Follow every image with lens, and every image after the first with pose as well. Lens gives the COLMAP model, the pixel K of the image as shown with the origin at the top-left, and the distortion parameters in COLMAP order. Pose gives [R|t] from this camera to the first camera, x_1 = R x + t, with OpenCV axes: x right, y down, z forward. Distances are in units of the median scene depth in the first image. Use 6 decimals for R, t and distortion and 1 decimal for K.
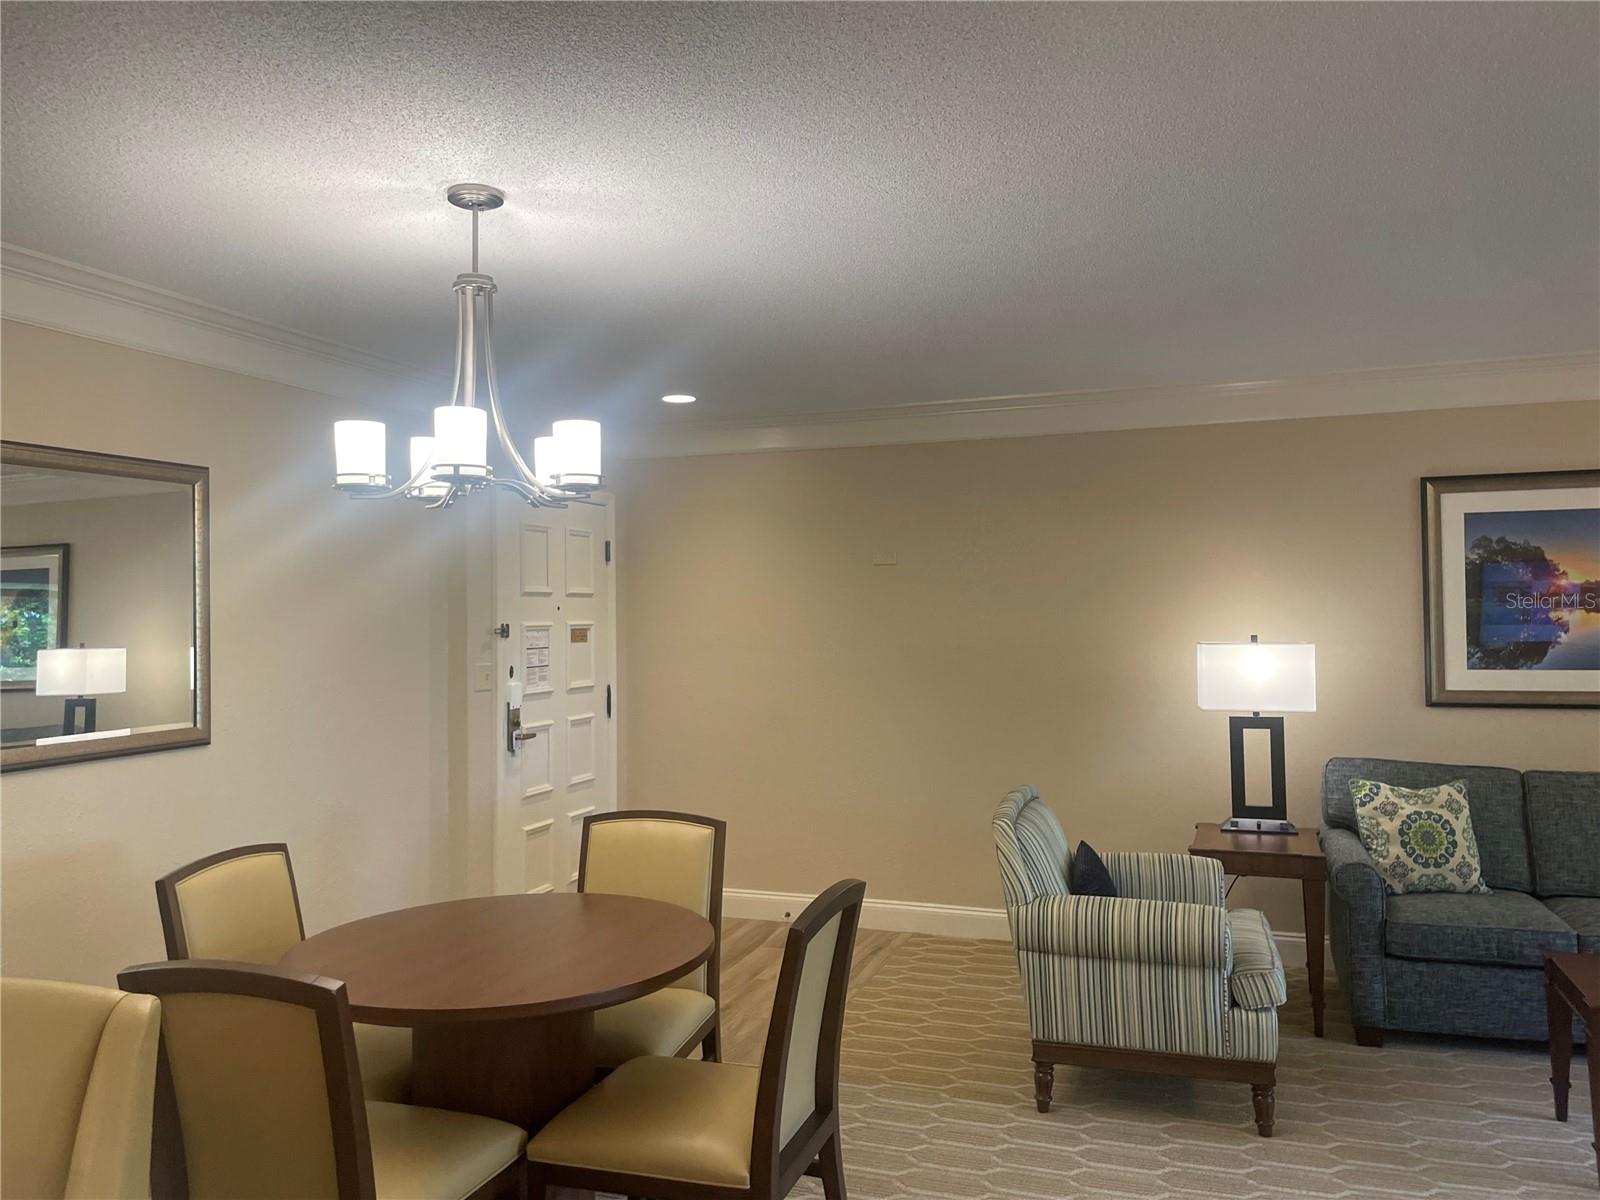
lens RADIAL K [[1217.2, 0, 803.5], [0, 1217.2, 593.7], [0, 0, 1]] dist [0.093983, -0.126691]
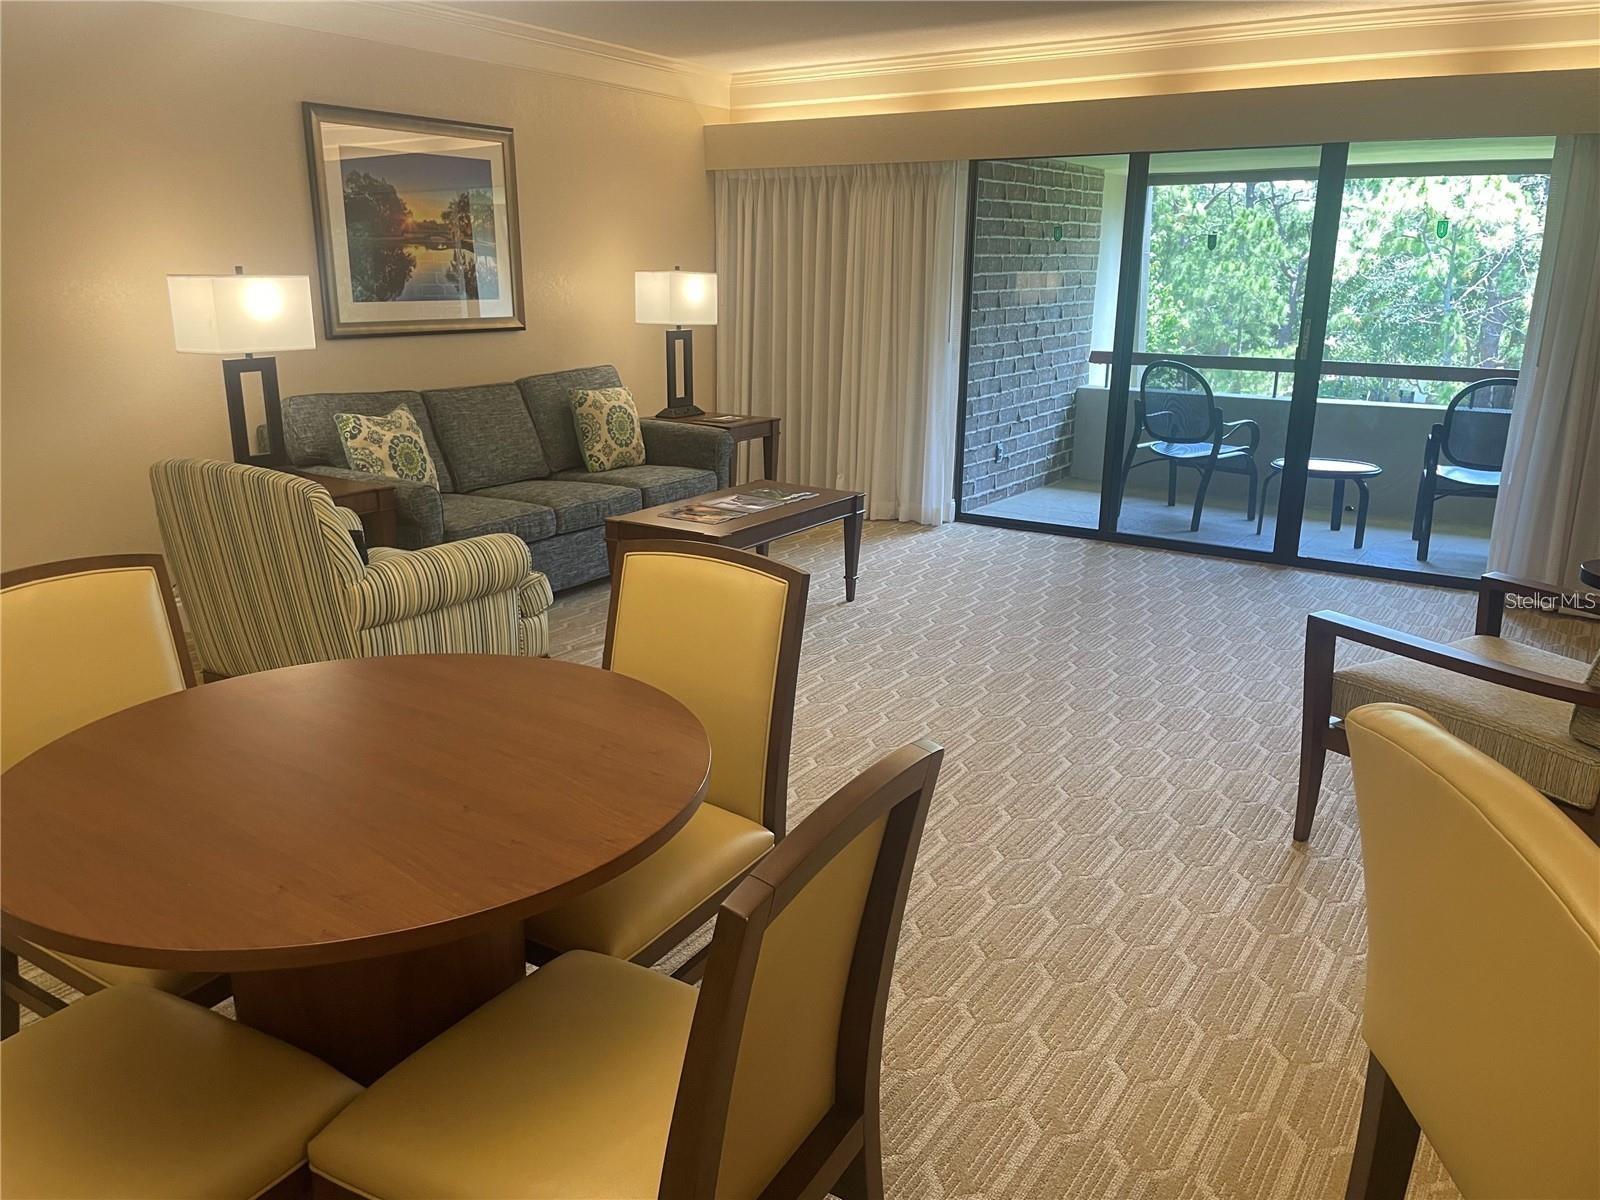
lens RADIAL K [[1217.2, 0, 786.3], [0, 1217.2, 594.7], [0, 0, 1]] dist [0.093983, -0.126691]
pose [[0.256916, -0.240918, 0.935924, -1.022297], [-0.031312, 0.965847, 0.257216, 0.047869], [-0.965926, -0.095388, 0.240598, 0.871540]]
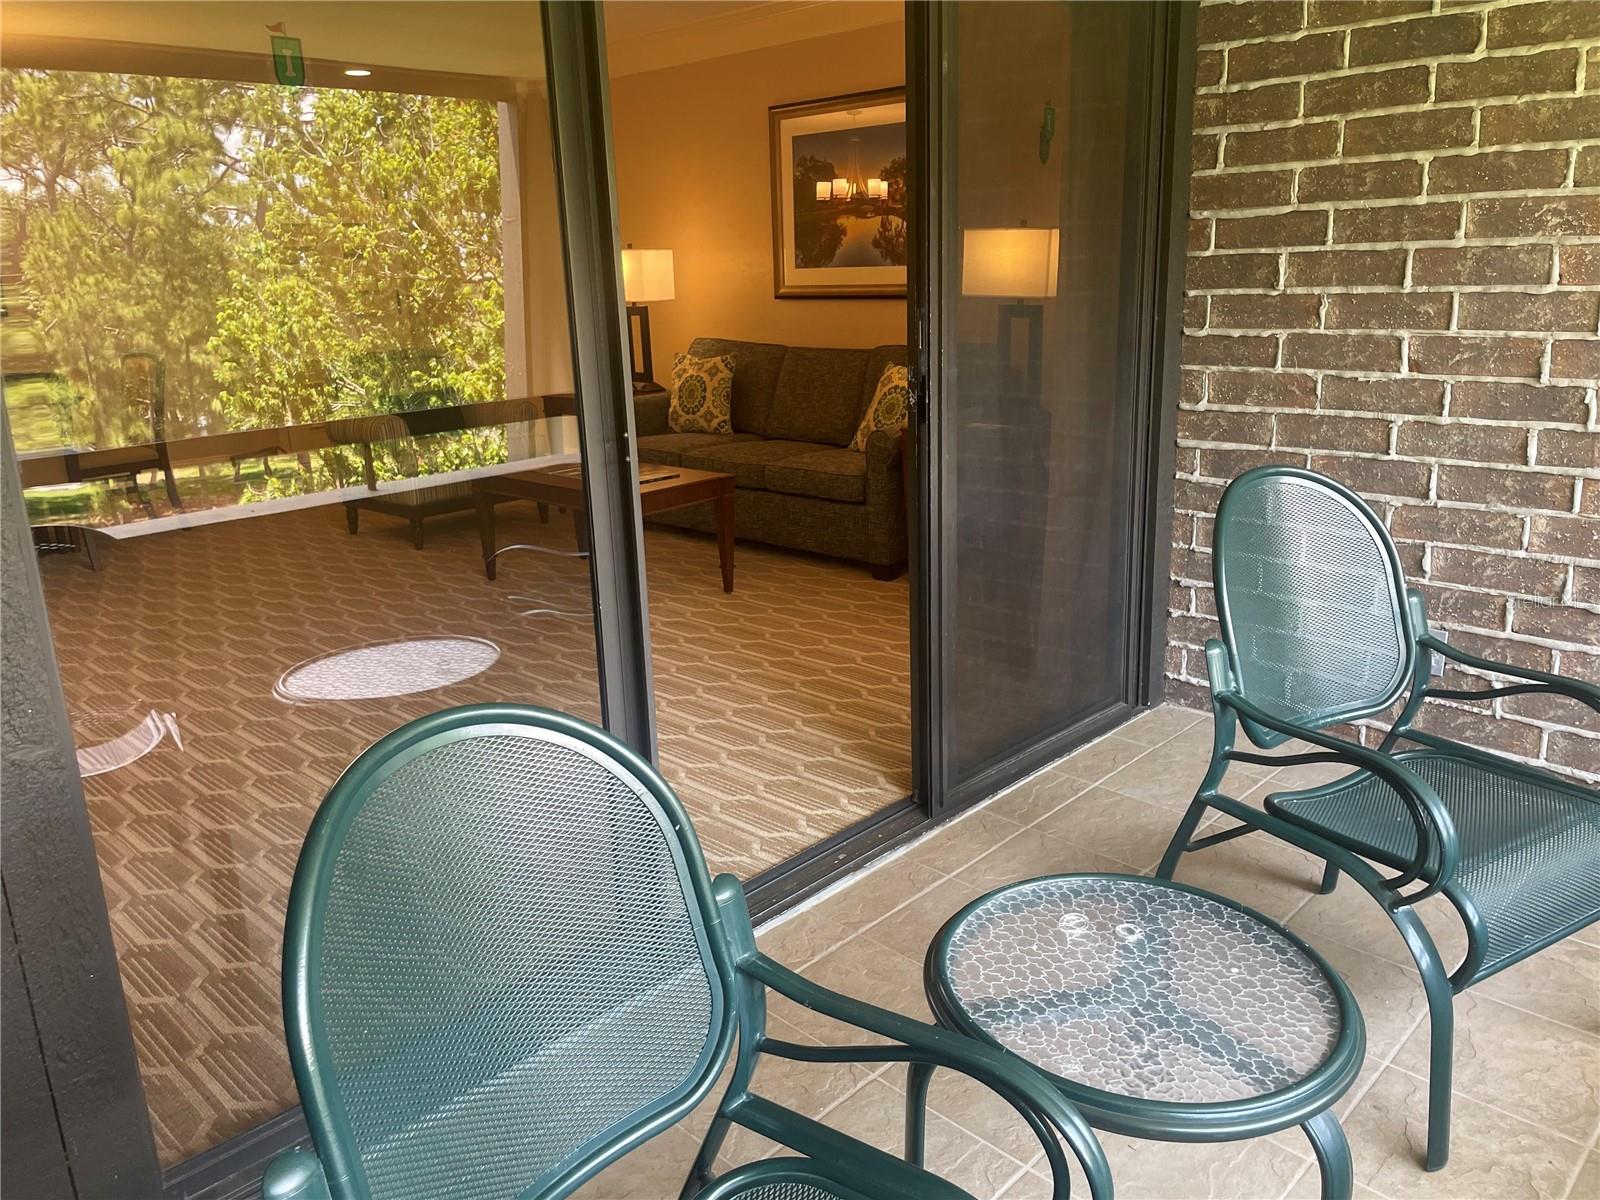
lens RADIAL K [[1217.2, 0, 802.8], [0, 1217.2, 594.6], [0, 0, 1]] dist [0.093983, -0.126691]
pose [[0.895107, 0.099161, -0.434684, 2.734000], [0.041165, 0.952408, 0.302033, 0.000577], [0.443946, -0.288246, 0.848426, -0.419749]]
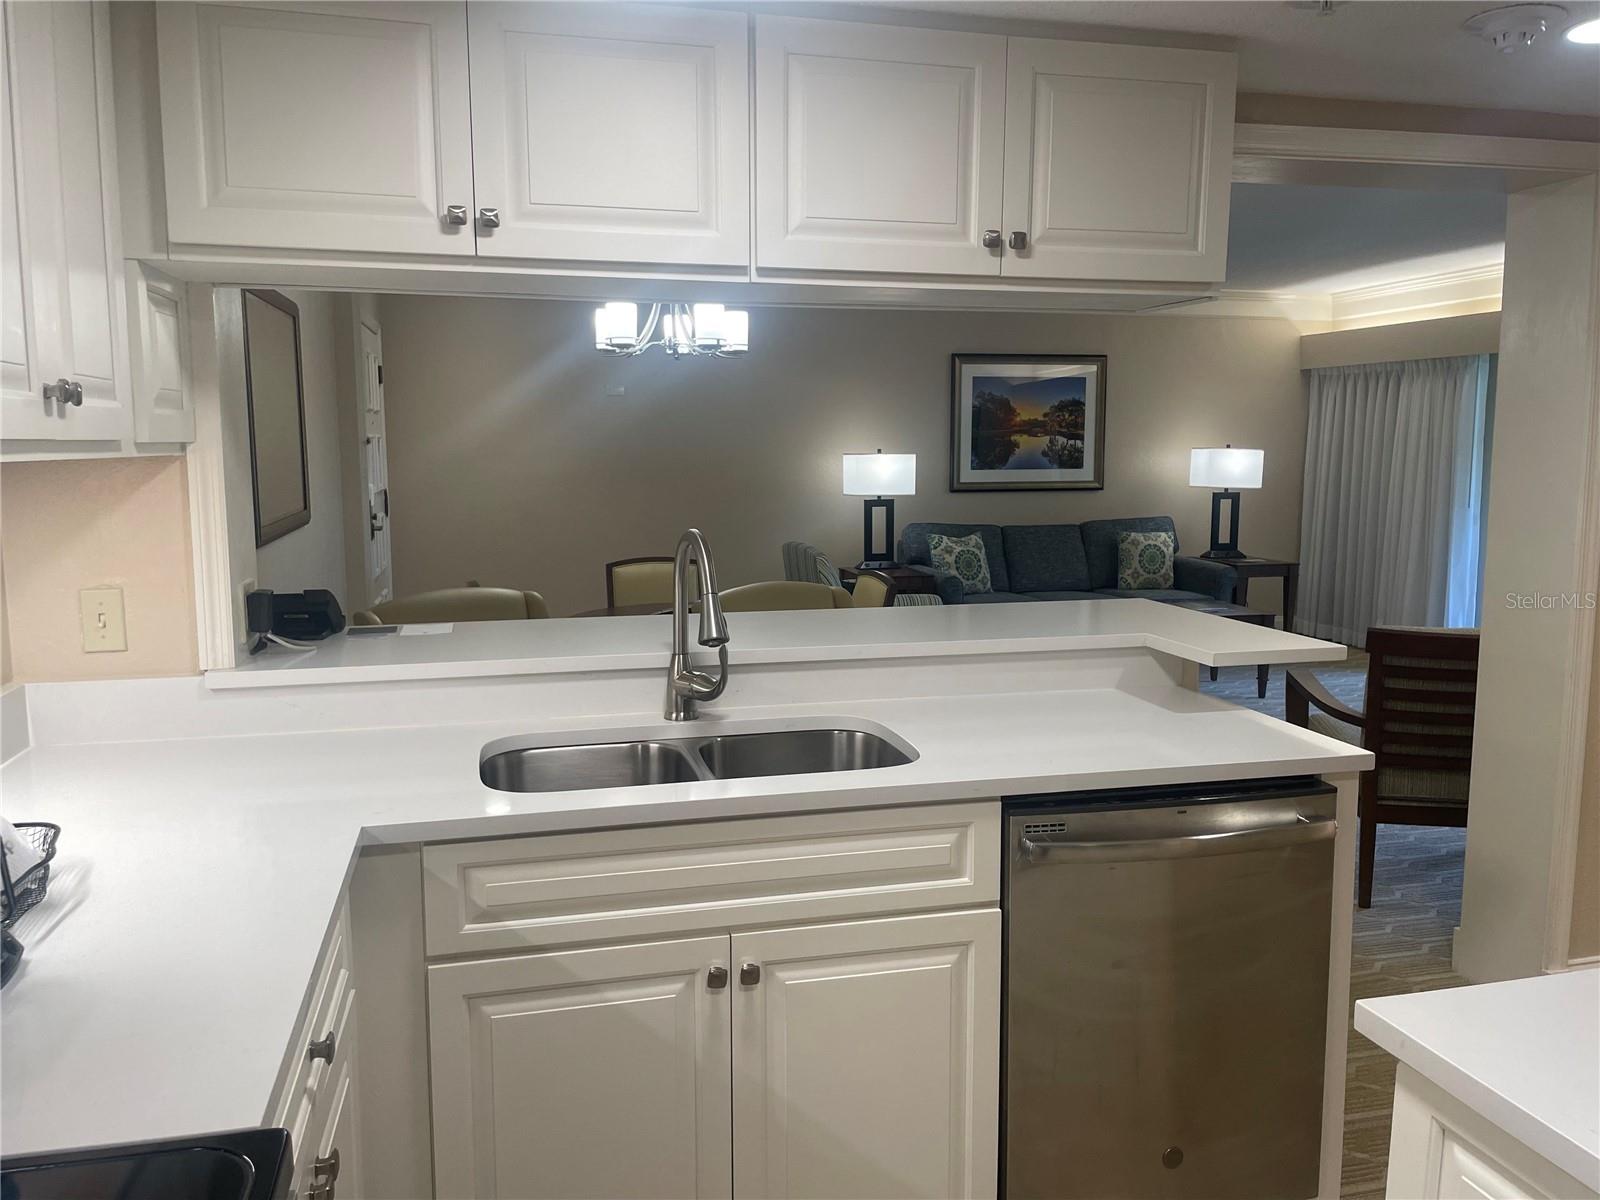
lens RADIAL K [[1217.2, 0, 803.1], [0, 1217.2, 591.1], [0, 0, 1]] dist [0.093983, -0.126691]
pose [[0.838225, -0.057589, 0.542275, -1.408659], [-0.019420, 0.990625, 0.135222, 0.008546], [-0.544979, -0.123878, 0.829248, -0.708402]]
